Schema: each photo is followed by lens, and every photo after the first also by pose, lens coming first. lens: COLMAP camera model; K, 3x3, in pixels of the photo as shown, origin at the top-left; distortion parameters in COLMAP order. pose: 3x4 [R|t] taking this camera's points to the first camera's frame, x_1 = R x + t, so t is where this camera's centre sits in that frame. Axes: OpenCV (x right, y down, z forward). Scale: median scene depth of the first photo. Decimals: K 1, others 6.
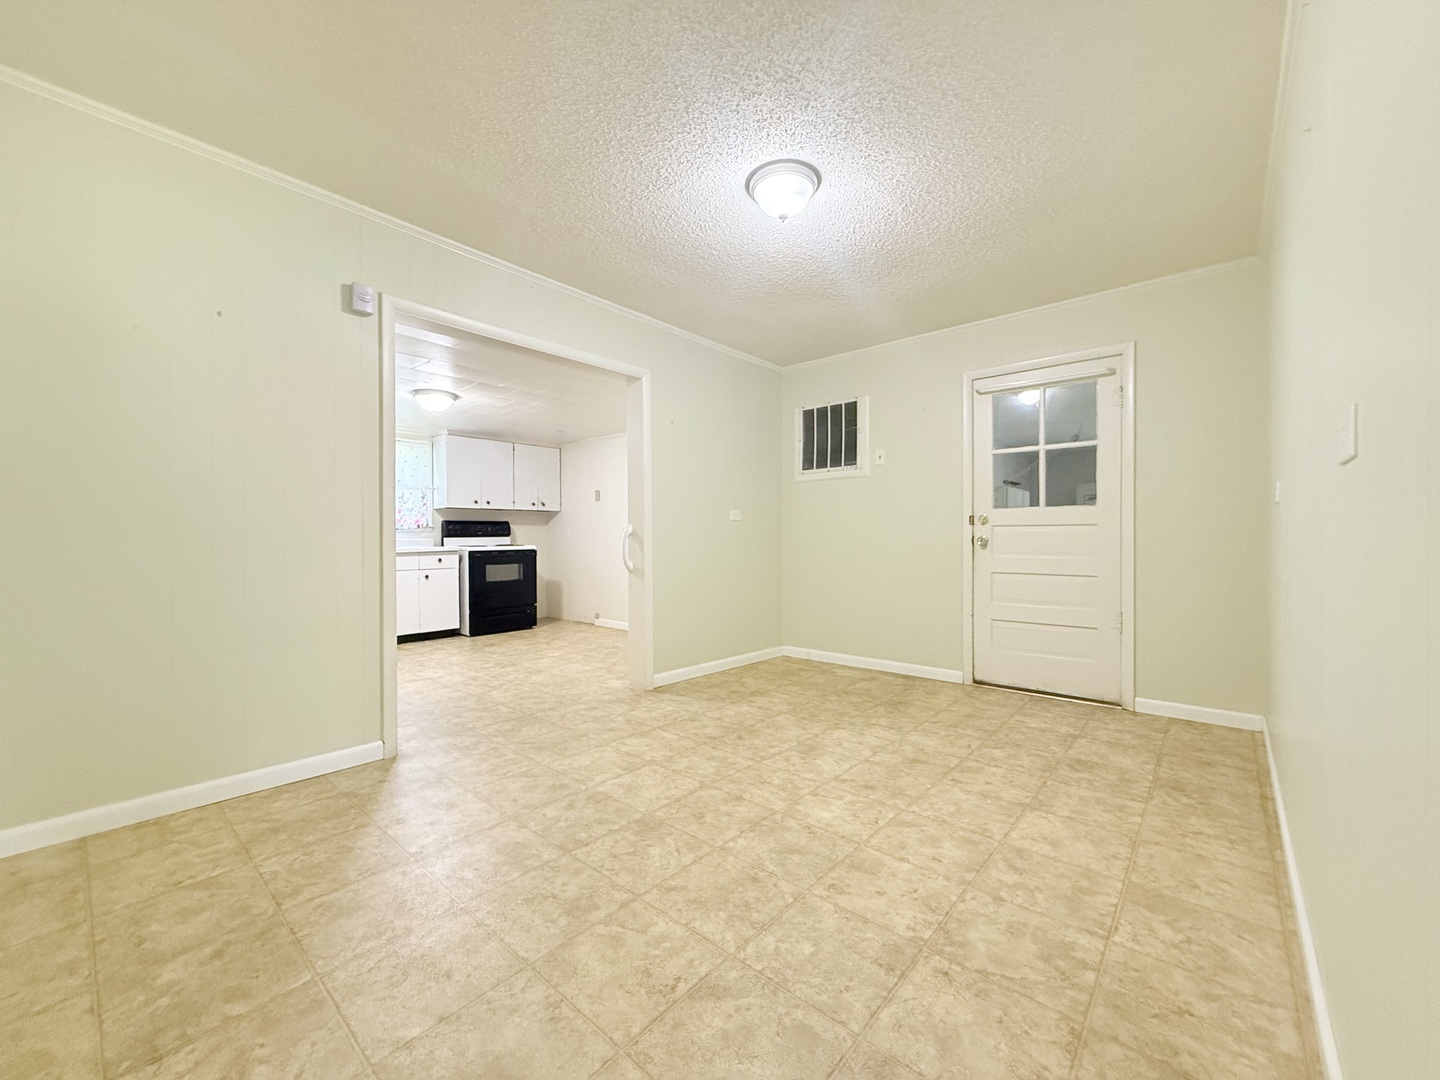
lens RADIAL K [[578.7, 0, 715.1], [0, 578.7, 544.1], [0, 0, 1]] dist [-0.000888, 0.001641]
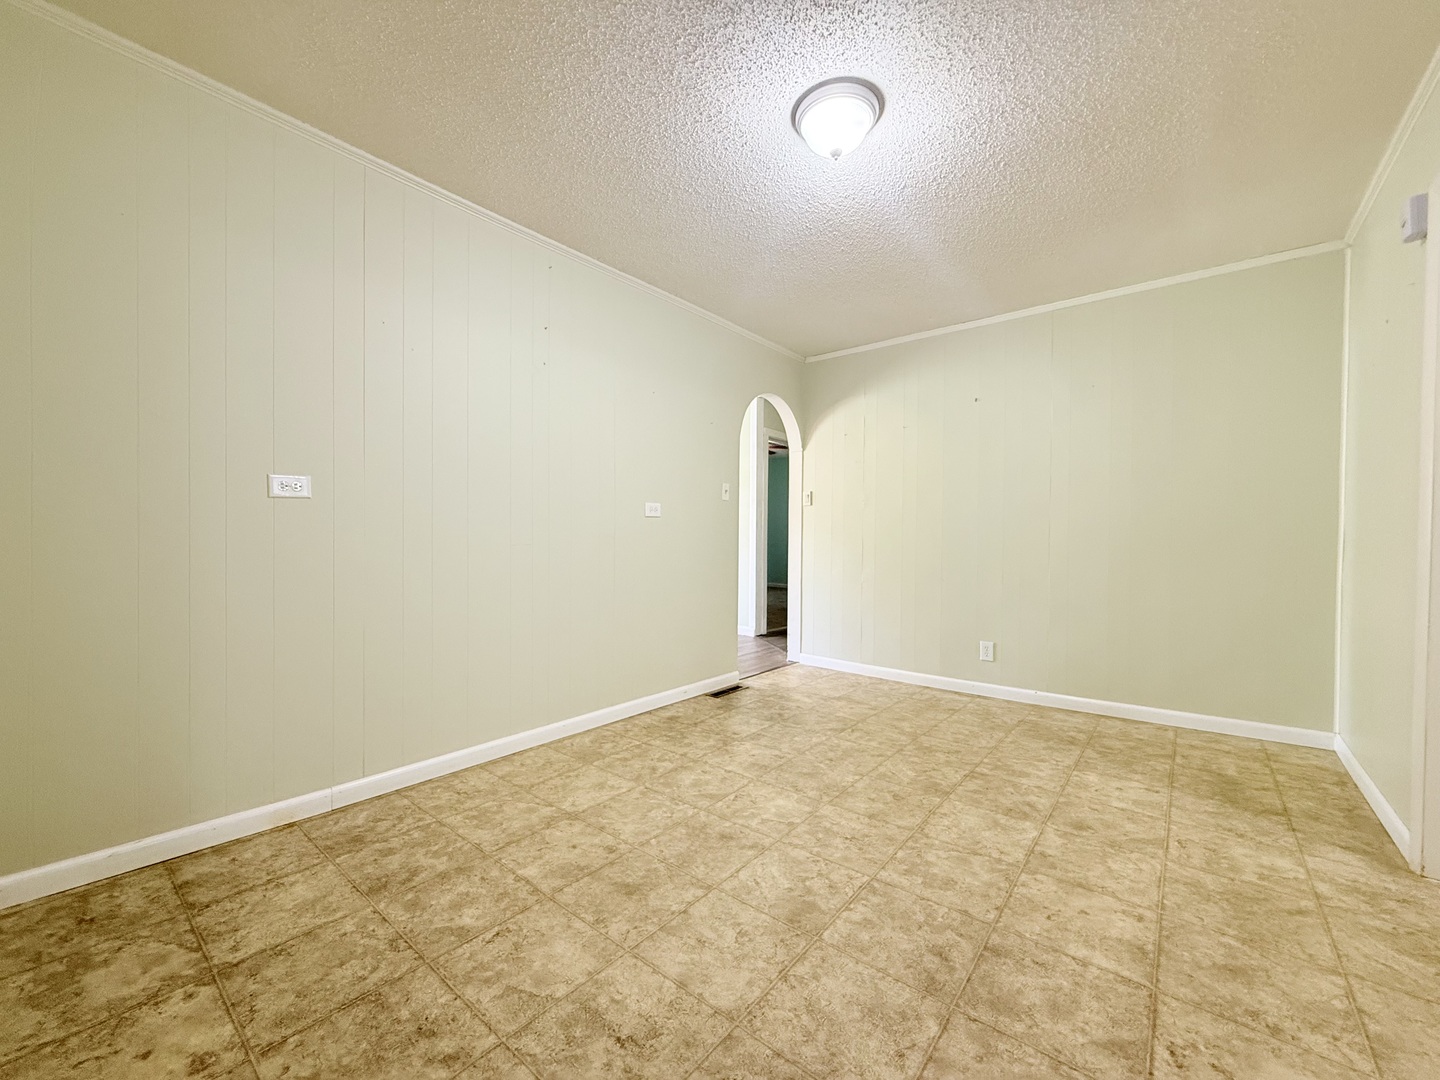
lens RADIAL K [[578.7, 0, 723.1], [0, 578.7, 539.6], [0, 0, 1]] dist [-0.000888, 0.001641]
pose [[-0.999027, -0.009604, -0.043039, 0.322145], [-0.010362, 0.999794, 0.017432, -0.026223], [0.042863, 0.017861, -0.998921, 1.893177]]
